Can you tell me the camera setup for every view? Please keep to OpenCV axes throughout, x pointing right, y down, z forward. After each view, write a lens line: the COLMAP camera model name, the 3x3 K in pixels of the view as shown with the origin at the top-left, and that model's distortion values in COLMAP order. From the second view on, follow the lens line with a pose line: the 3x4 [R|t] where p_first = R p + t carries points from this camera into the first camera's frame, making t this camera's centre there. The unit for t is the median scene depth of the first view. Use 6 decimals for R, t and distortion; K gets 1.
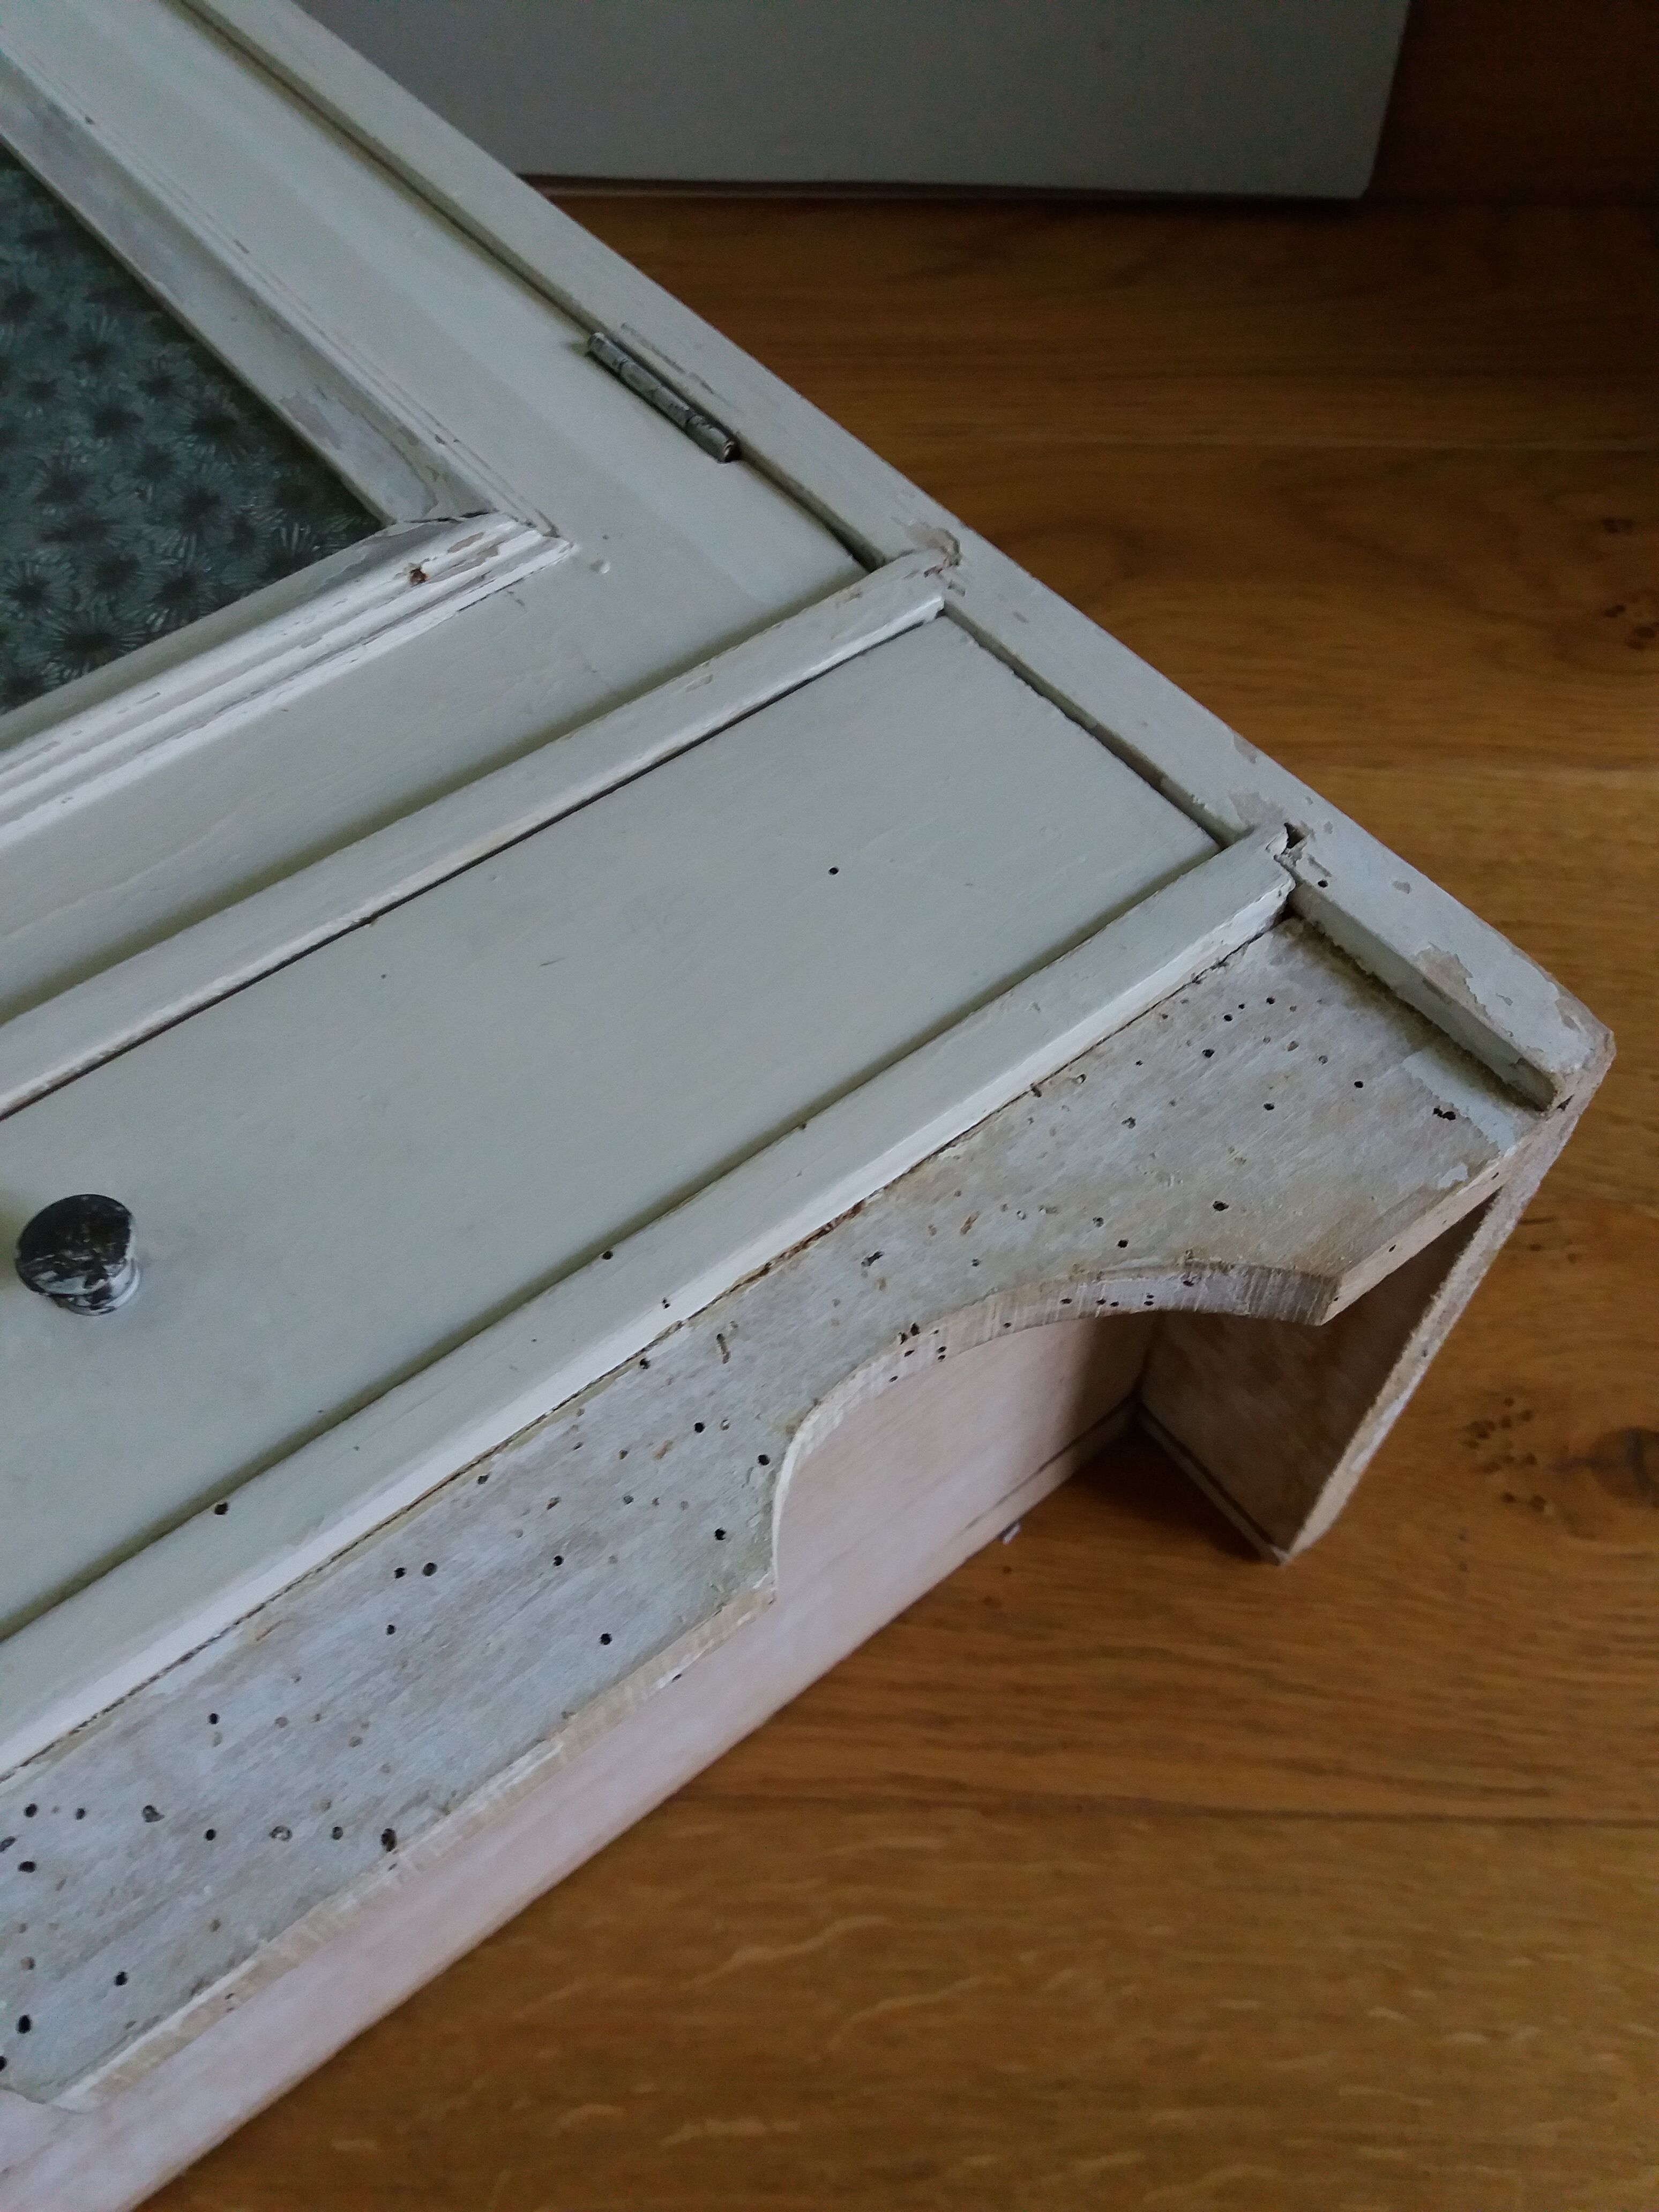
lens RADIAL K [[1861.9, 0, 829.5], [0, 1861.9, 1106.0], [0, 0, 1]] dist [-0.002700, -0.025494]
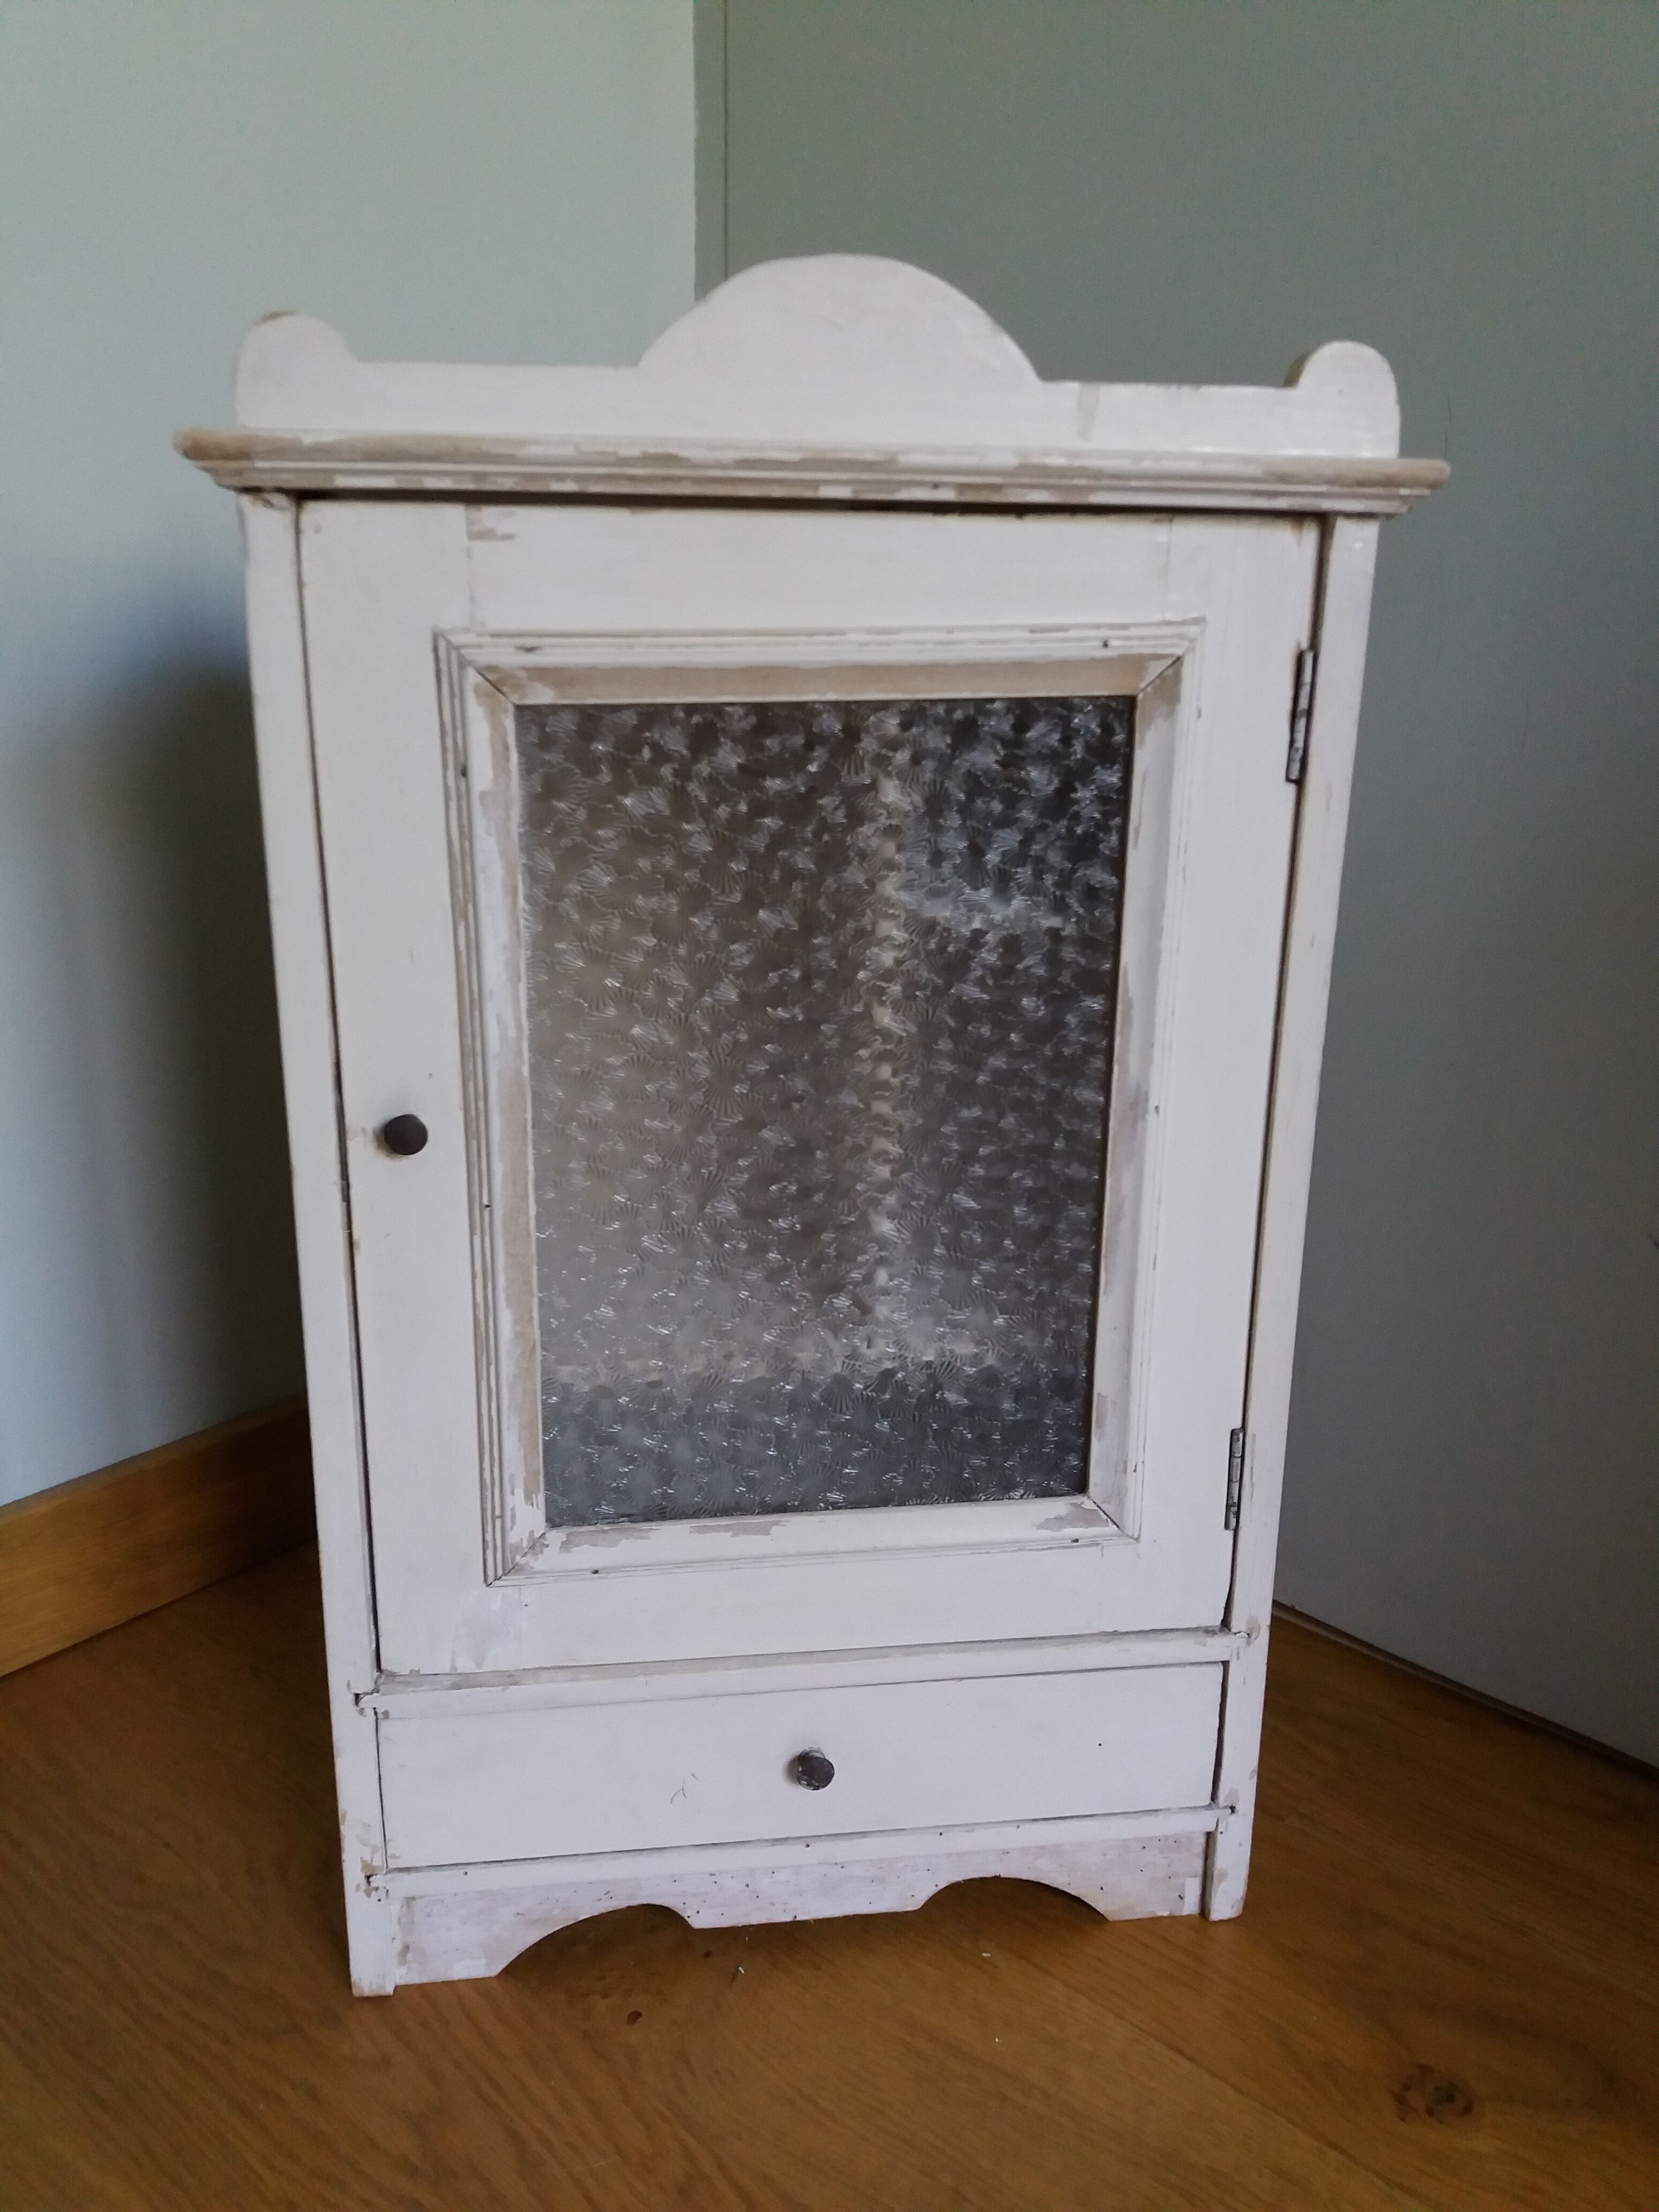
lens RADIAL K [[1843.3, 0, 829.5], [0, 1843.3, 1106.0], [0, 0, 1]] dist [0.034959, -0.009057]
pose [[0.772373, 0.563421, 0.293253, -1.428790], [-0.587144, 0.457208, 0.667999, -1.877103], [0.242287, -0.688126, 0.683944, -0.268405]]
